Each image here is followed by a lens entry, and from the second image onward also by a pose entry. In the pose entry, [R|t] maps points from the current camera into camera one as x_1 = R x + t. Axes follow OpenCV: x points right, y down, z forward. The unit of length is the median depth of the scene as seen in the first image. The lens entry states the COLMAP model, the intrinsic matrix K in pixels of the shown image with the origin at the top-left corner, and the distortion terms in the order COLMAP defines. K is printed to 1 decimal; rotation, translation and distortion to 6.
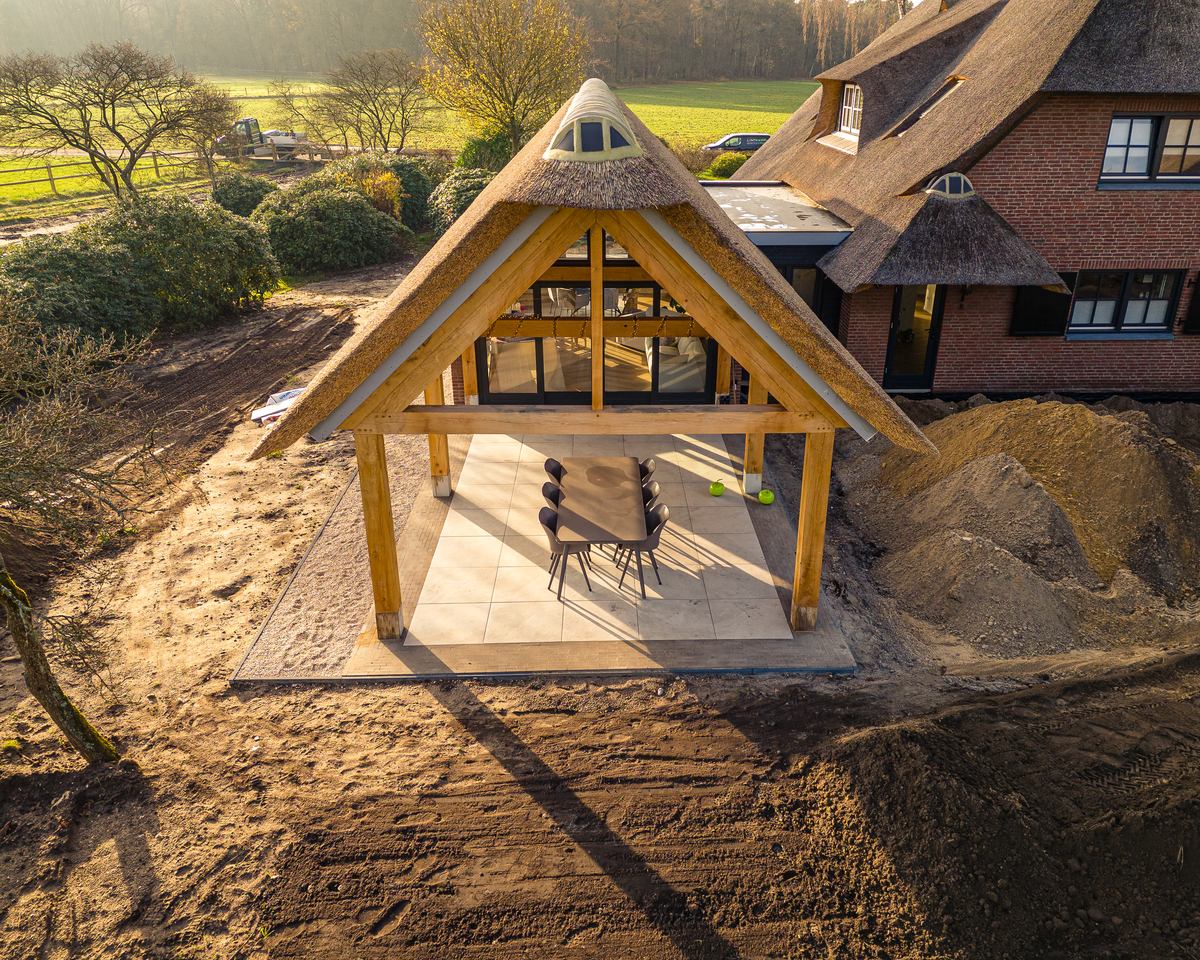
lens RADIAL K [[900.0, 0, 600.0], [0, 900.0, 480.0], [0, 0, 1]] dist [0.038093, -0.003980]
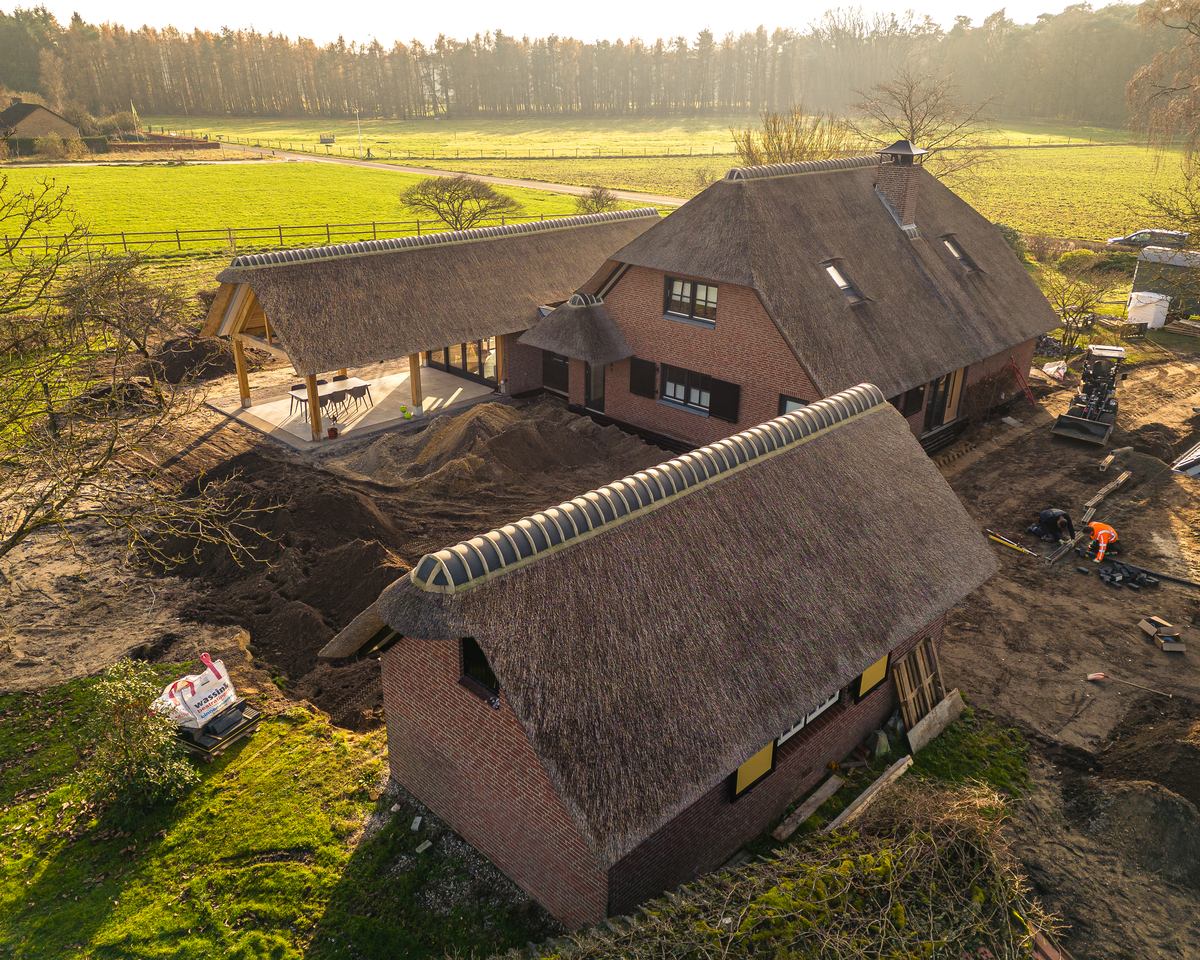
lens RADIAL K [[900.0, 0, 600.0], [0, 900.0, 480.0], [0, 0, 1]] dist [0.038093, -0.003980]
pose [[0.694234, 0.289715, -0.658866, 2.878964], [-0.301450, 0.948292, 0.099349, -0.278684], [0.653580, 0.129643, 0.745671, -0.510800]]
